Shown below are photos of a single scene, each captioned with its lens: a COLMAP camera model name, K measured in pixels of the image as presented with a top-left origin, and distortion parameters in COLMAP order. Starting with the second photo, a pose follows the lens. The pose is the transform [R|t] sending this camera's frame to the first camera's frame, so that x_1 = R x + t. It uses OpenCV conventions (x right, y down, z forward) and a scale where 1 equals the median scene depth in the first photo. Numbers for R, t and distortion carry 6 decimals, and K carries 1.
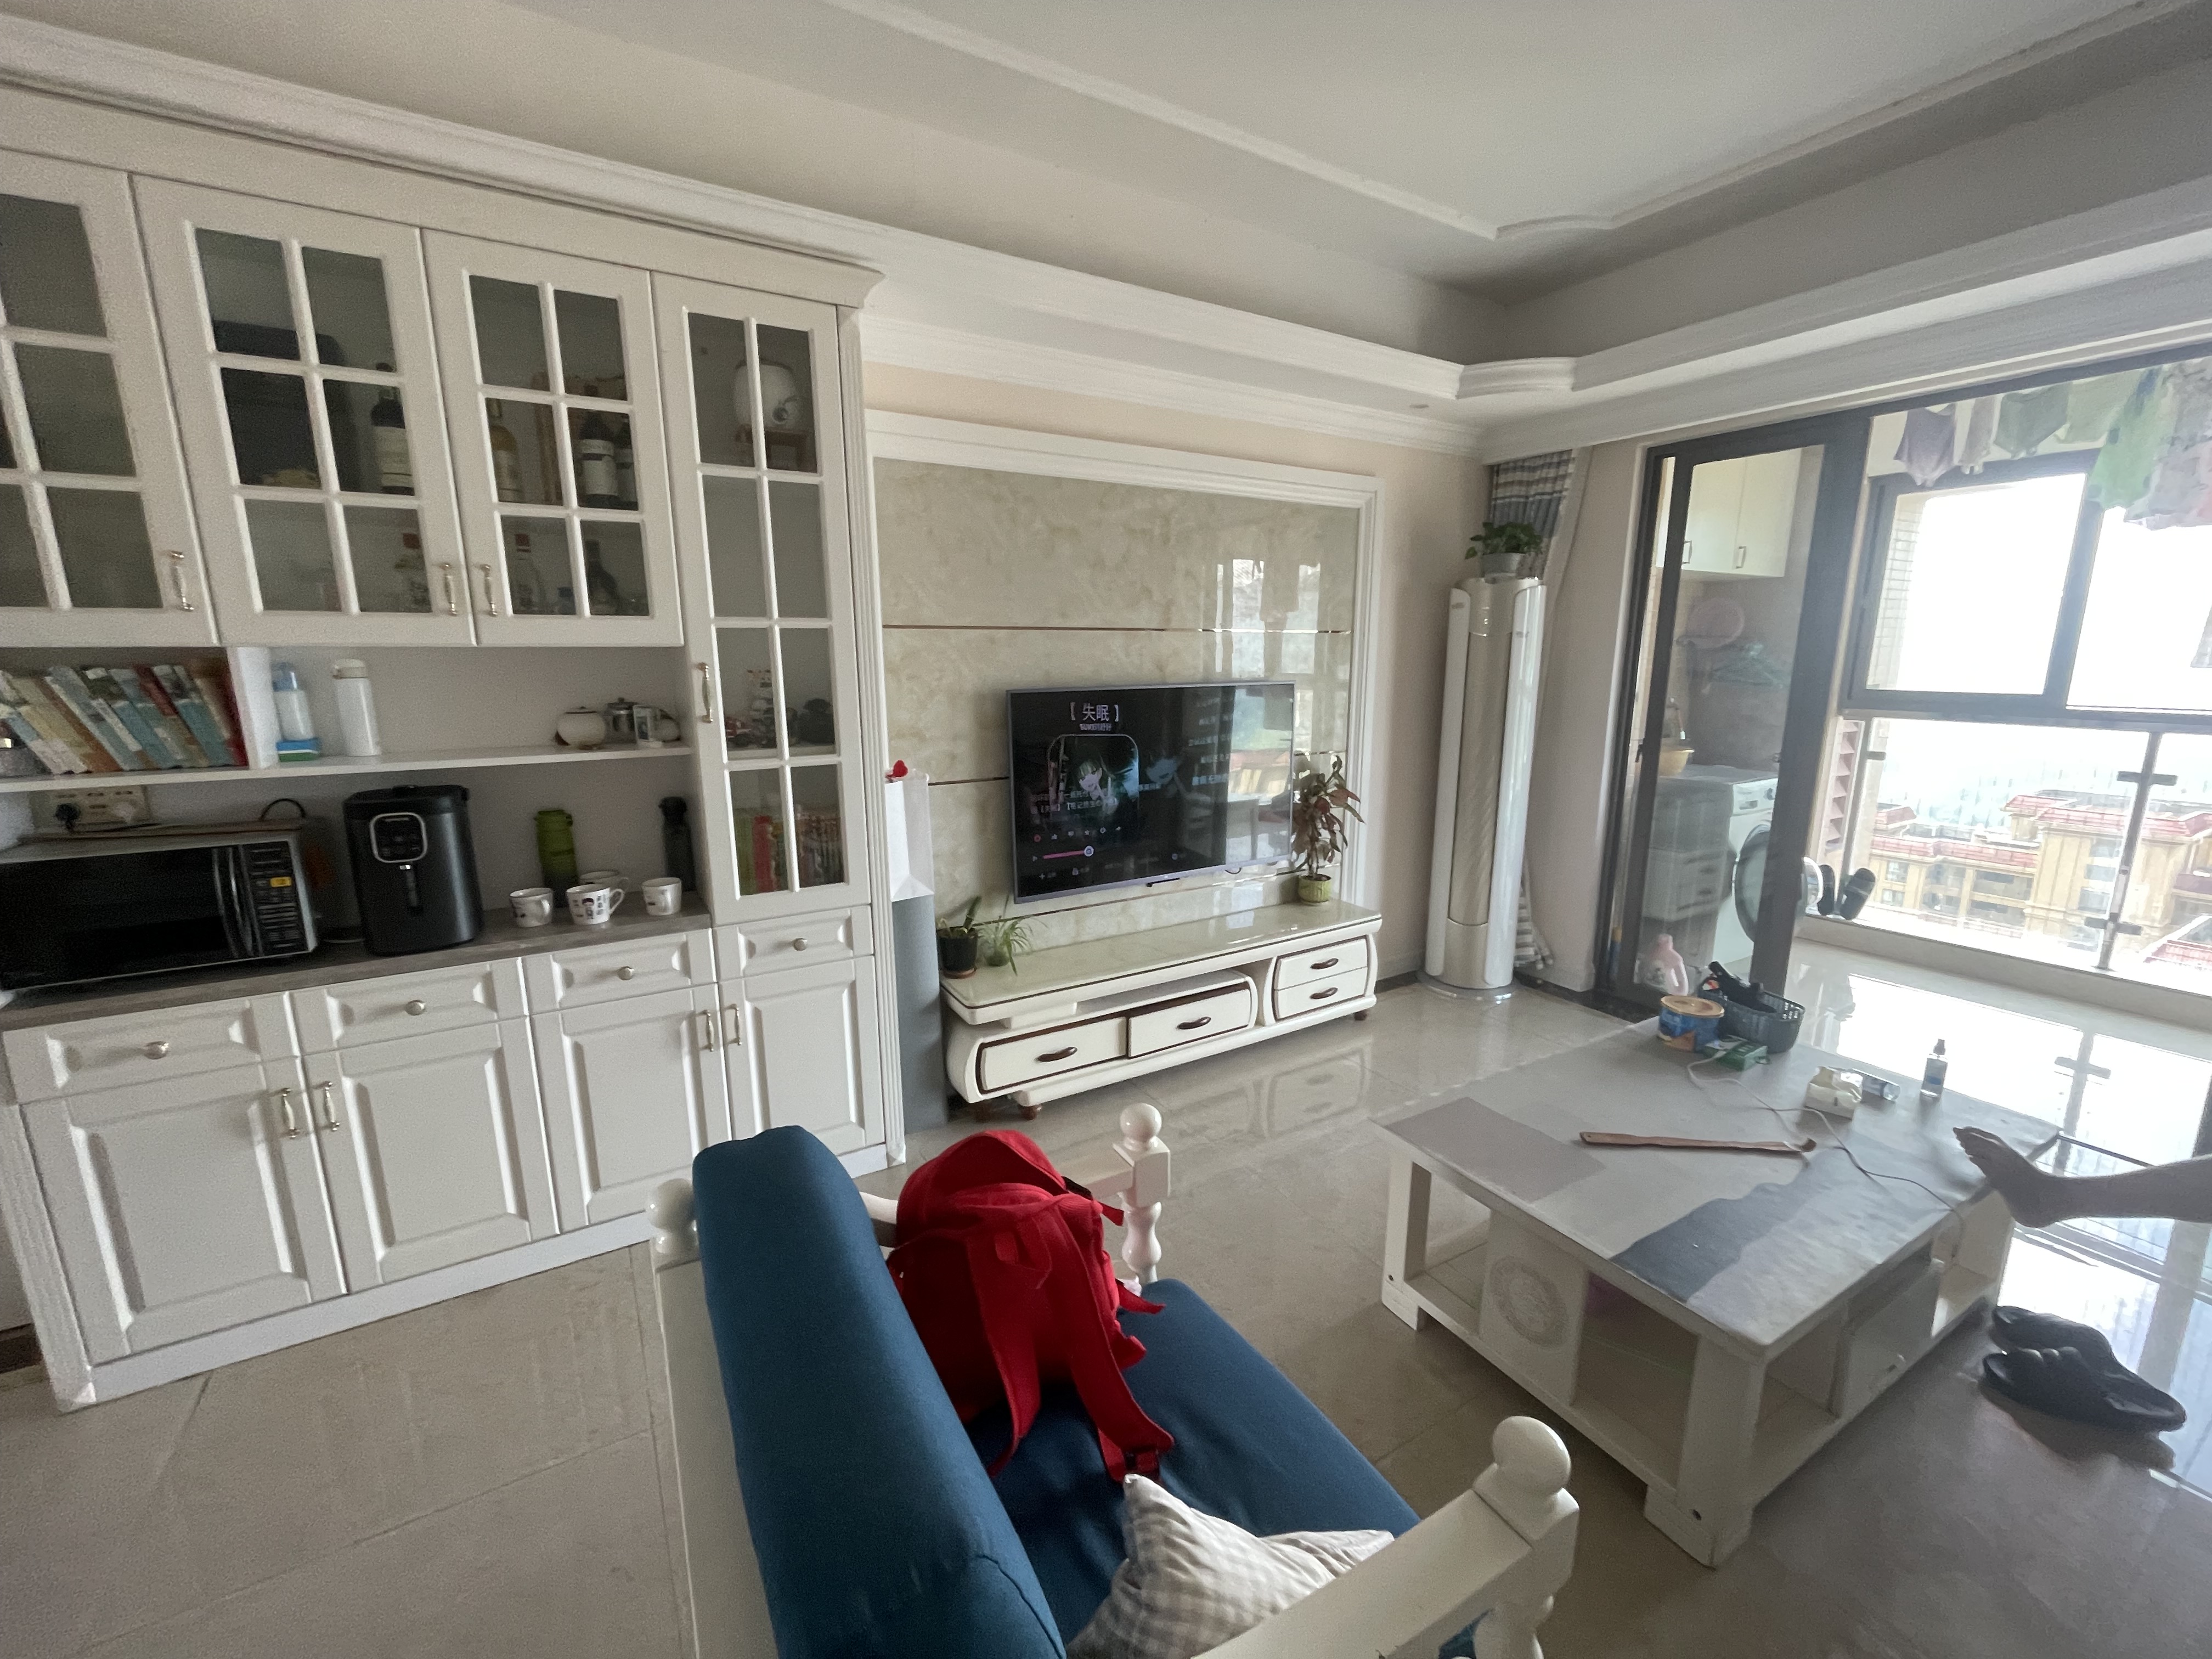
lens RADIAL K [[900.8, 0, 1106.0], [0, 900.8, 829.5], [0, 0, 1]] dist [-0.001841, -0.000112]
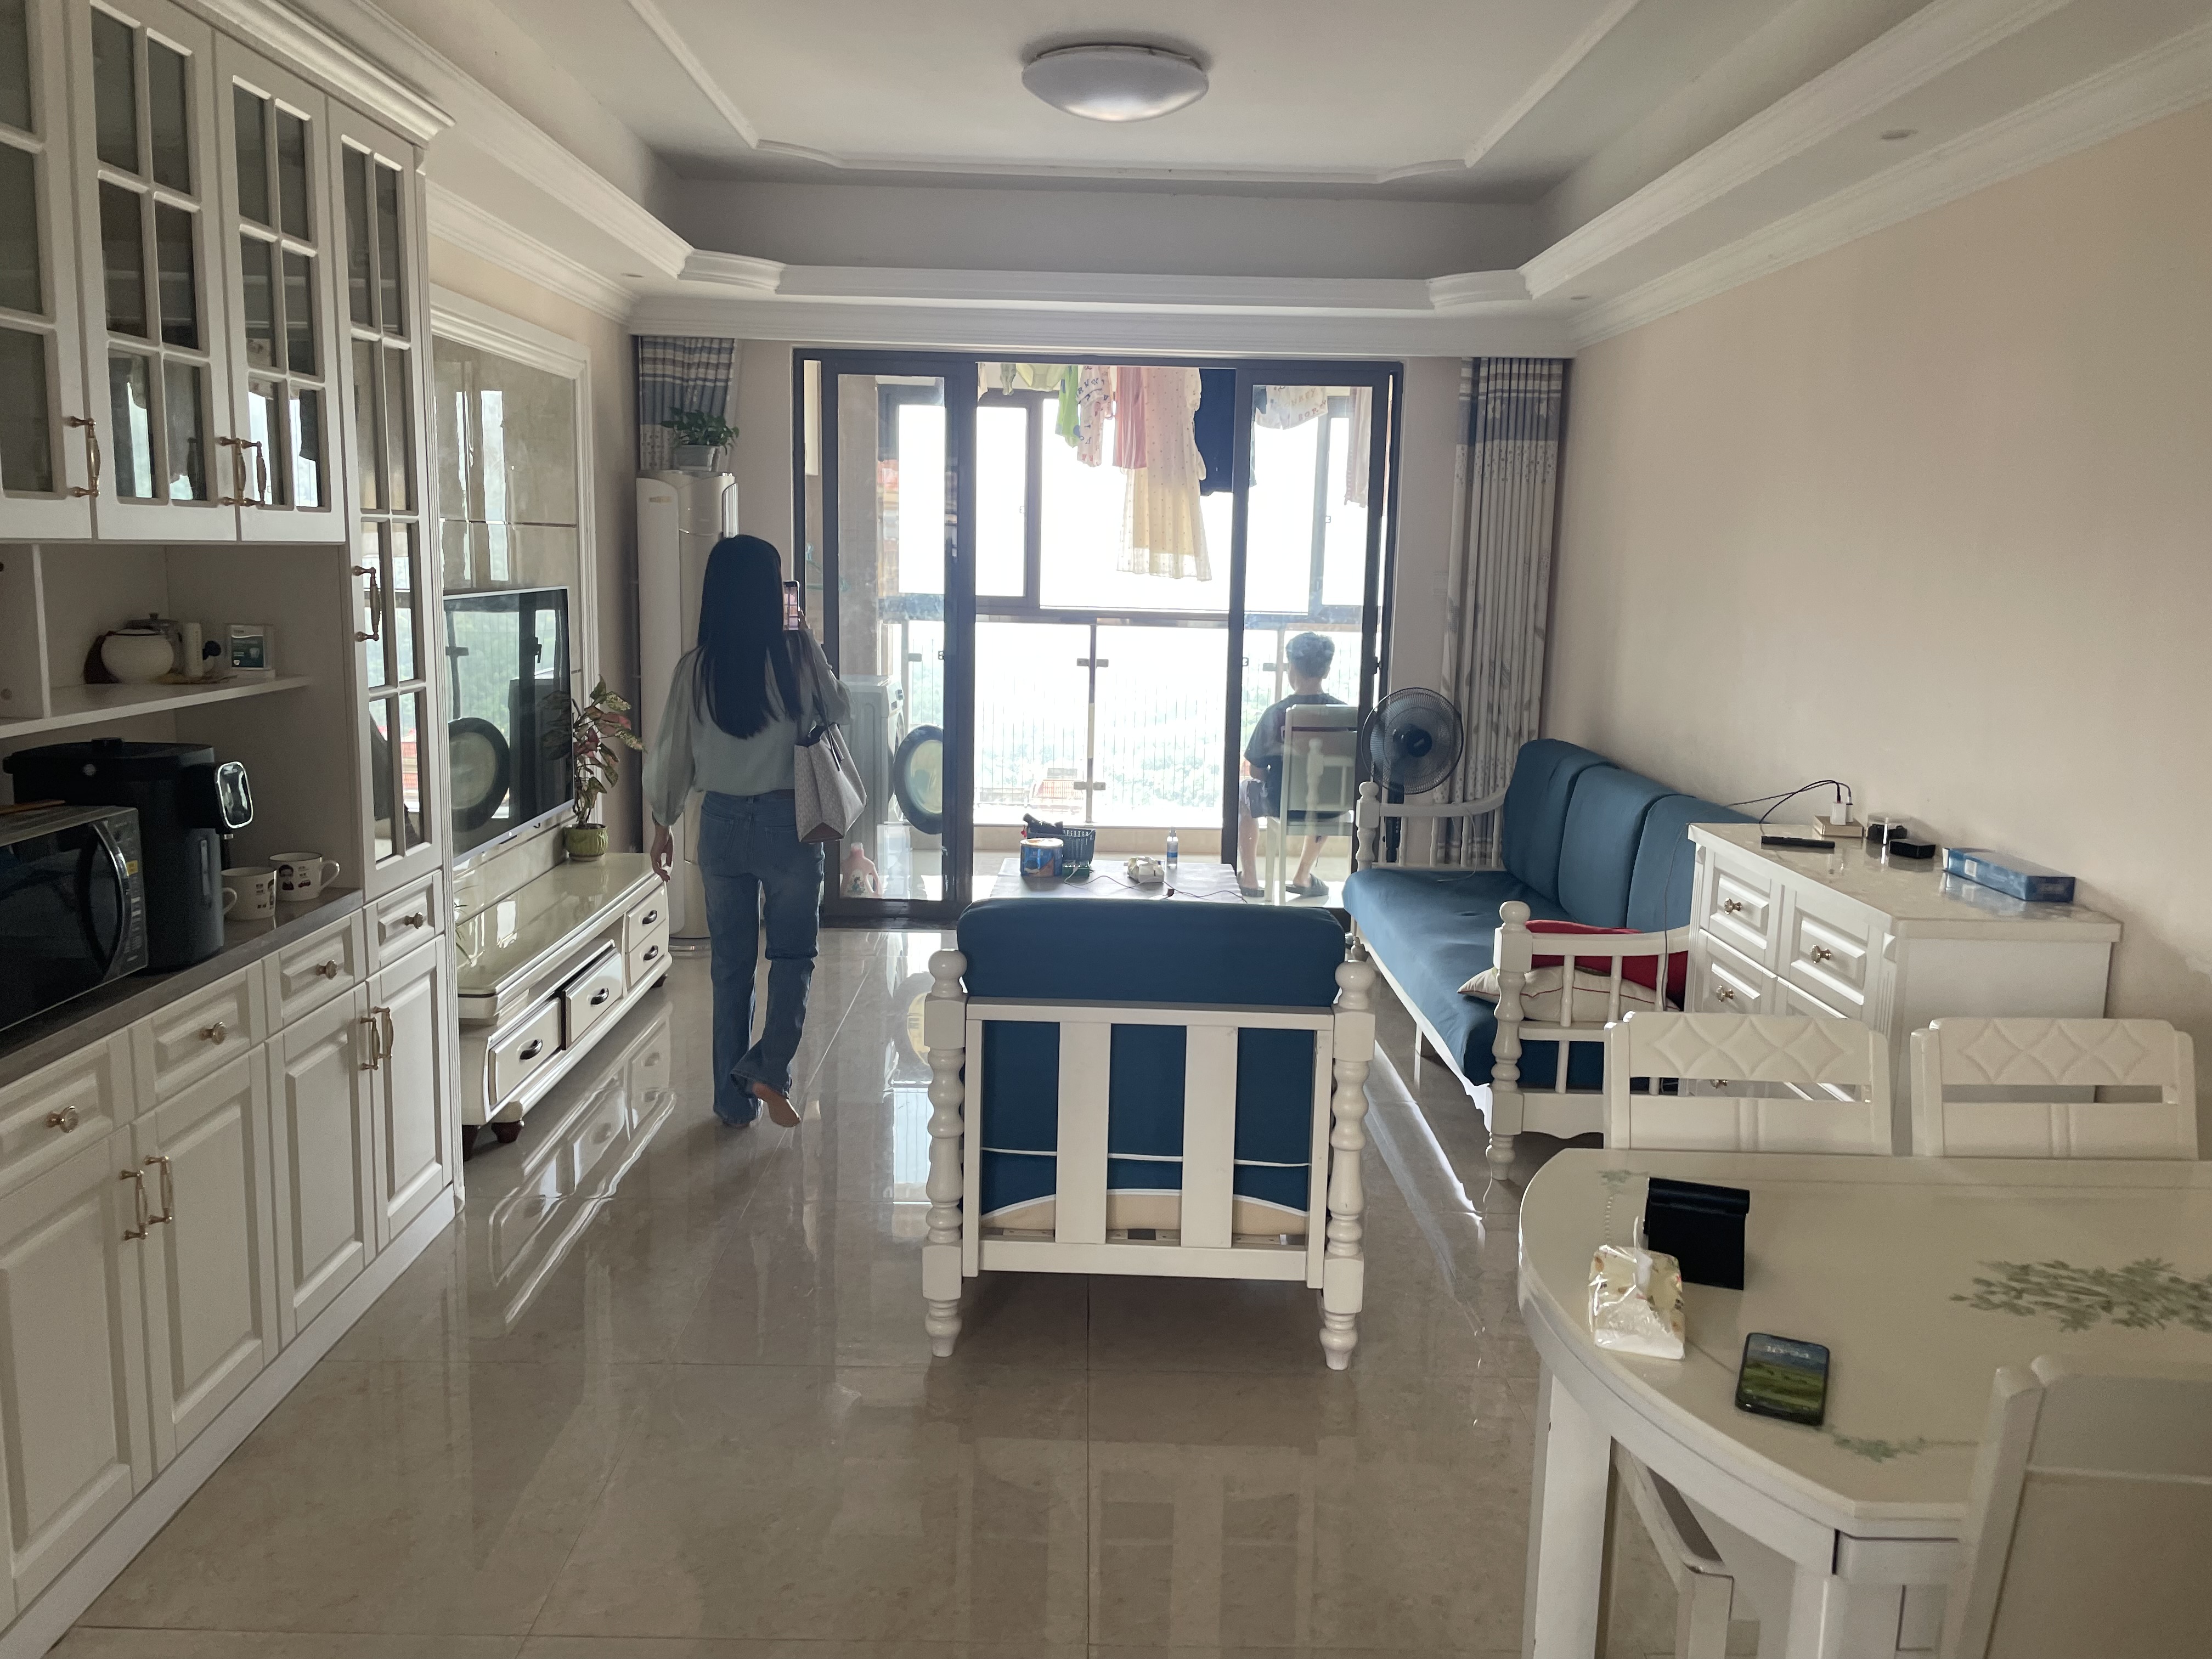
lens RADIAL K [[1633.6, 0, 1106.0], [0, 1633.6, 829.5], [0, 0, 1]] dist [0.082505, -0.088331]
pose [[0.510190, -0.131106, 0.850010, -0.790900], [0.145296, 0.987247, 0.065064, 0.026208], [-0.847700, 0.090308, 0.522733, -0.175268]]
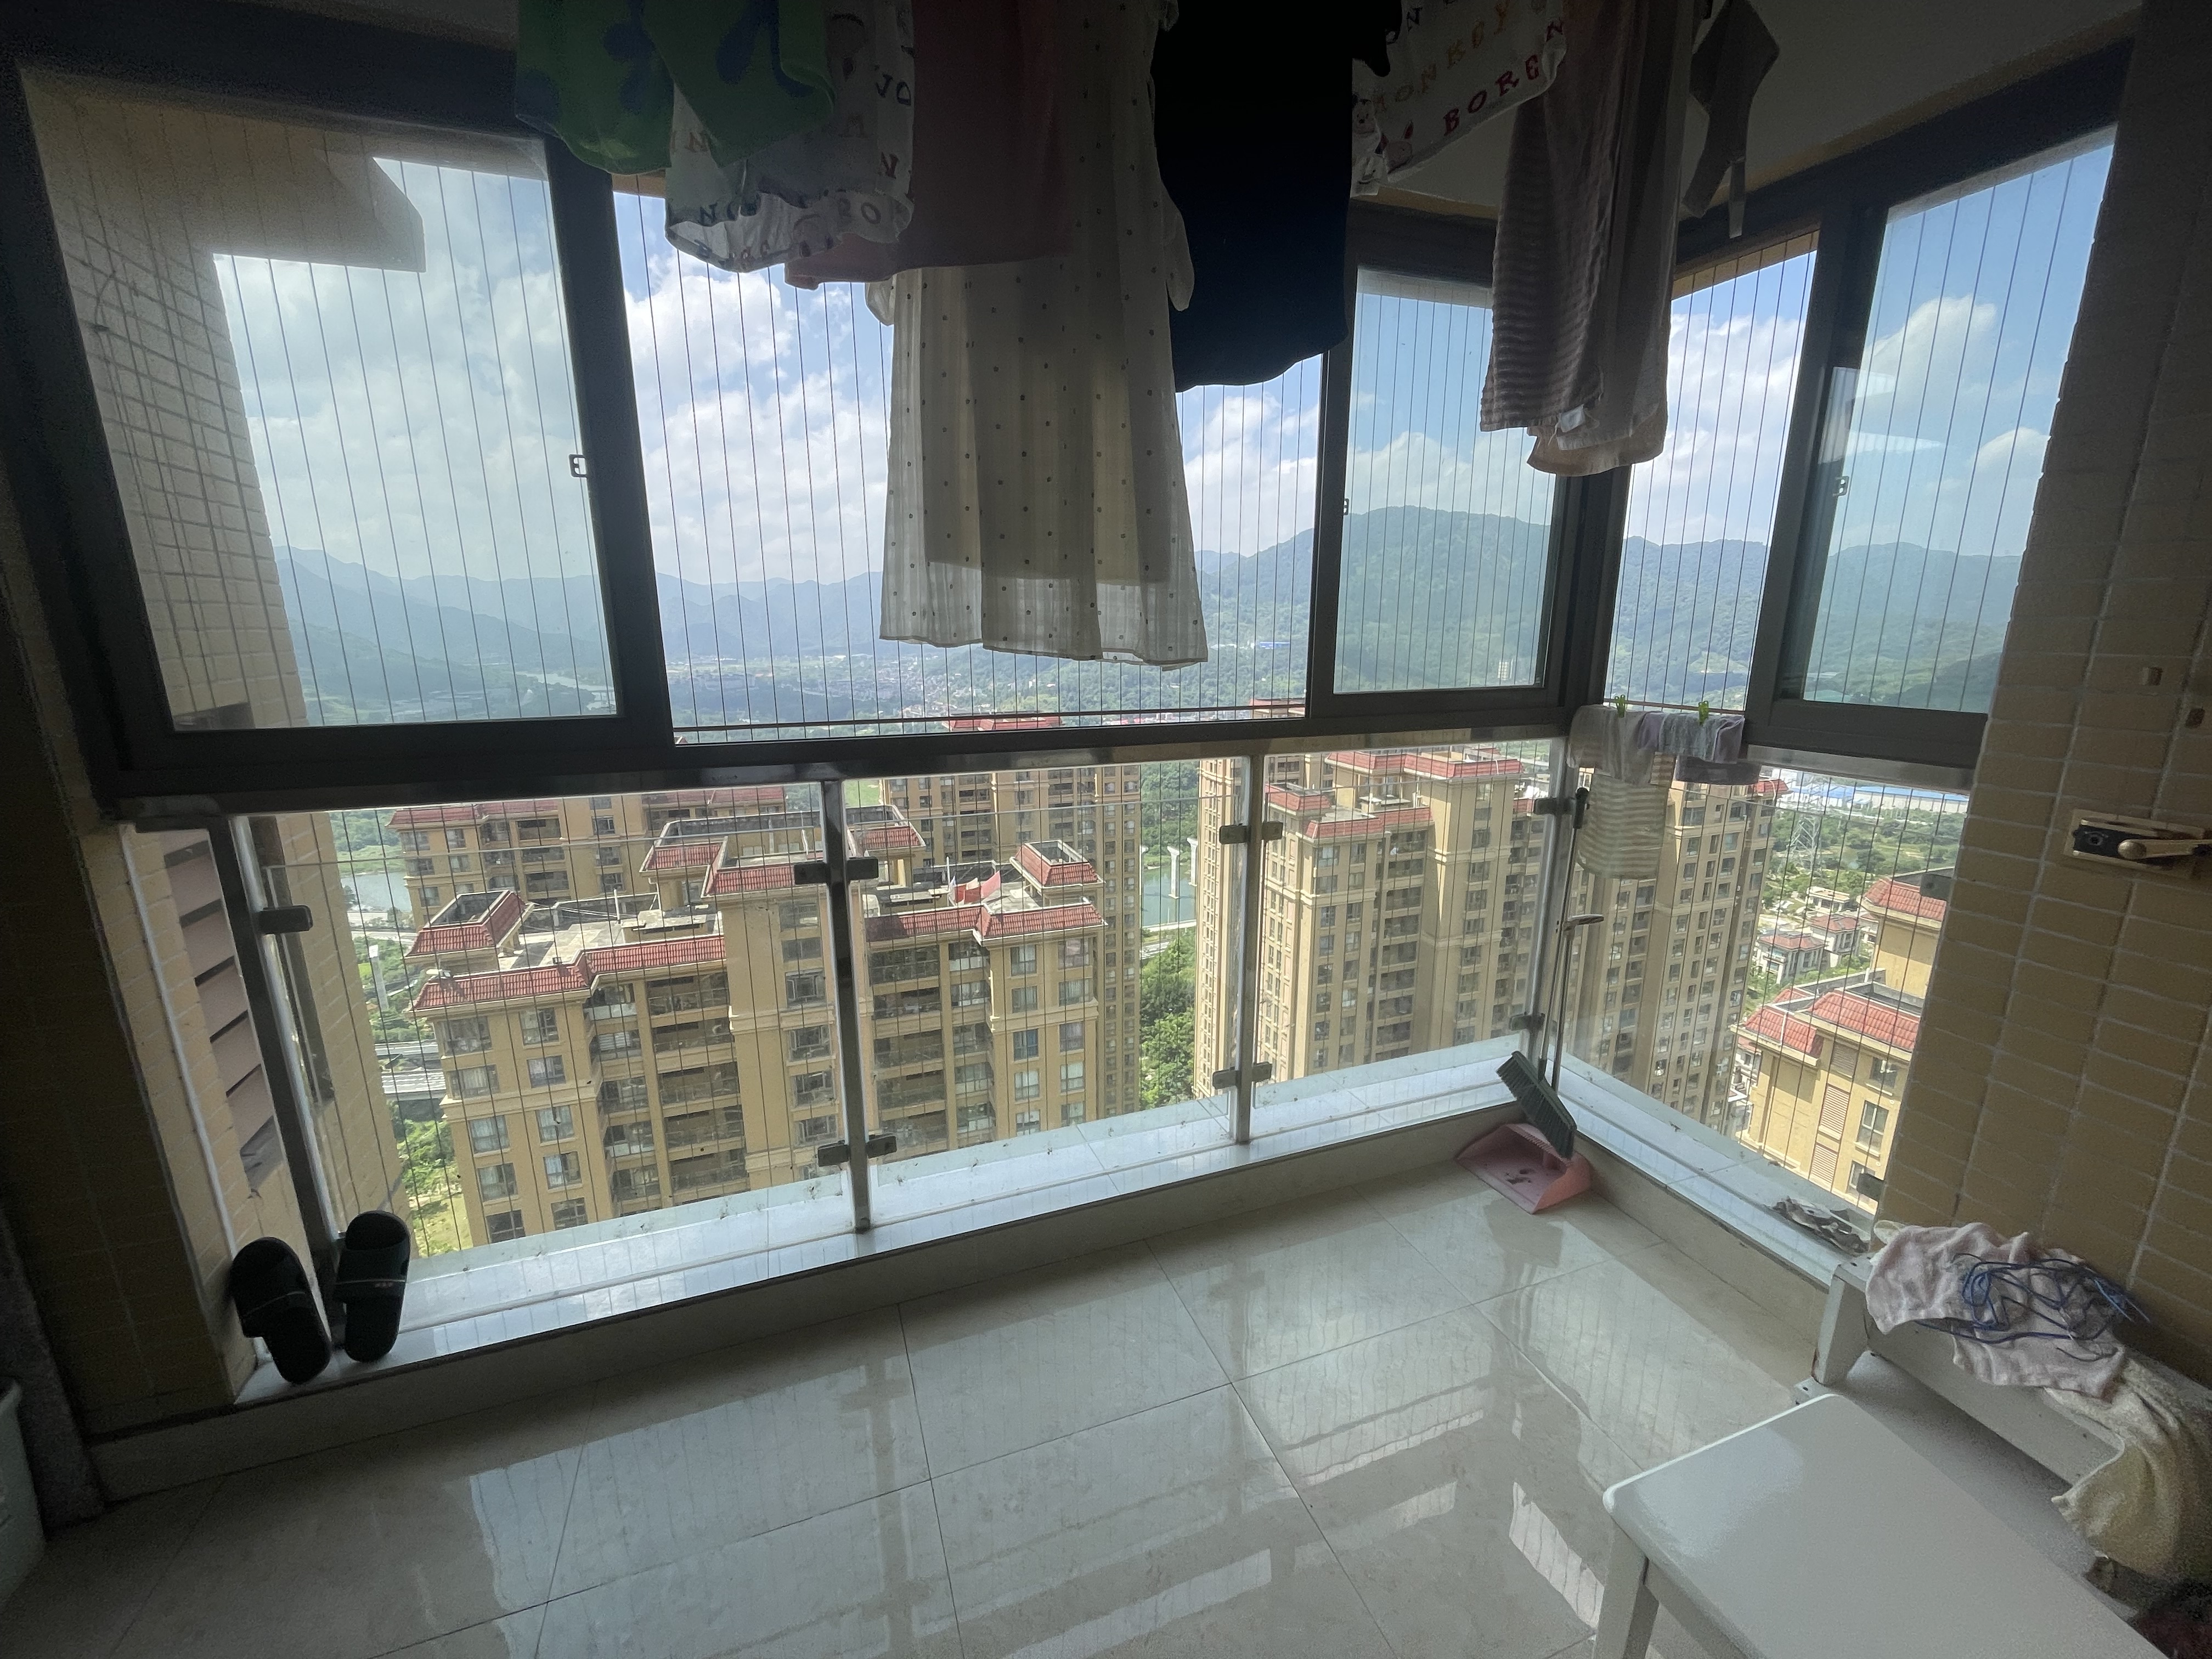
lens RADIAL K [[900.8, 0, 1106.0], [0, 900.8, 829.5], [0, 0, 1]] dist [-0.001841, -0.000112]
pose [[0.194196, -0.219410, 0.956110, 0.733523], [0.198316, 0.963321, 0.180784, -0.140214], [-0.960707, 0.154505, 0.230586, 0.754944]]
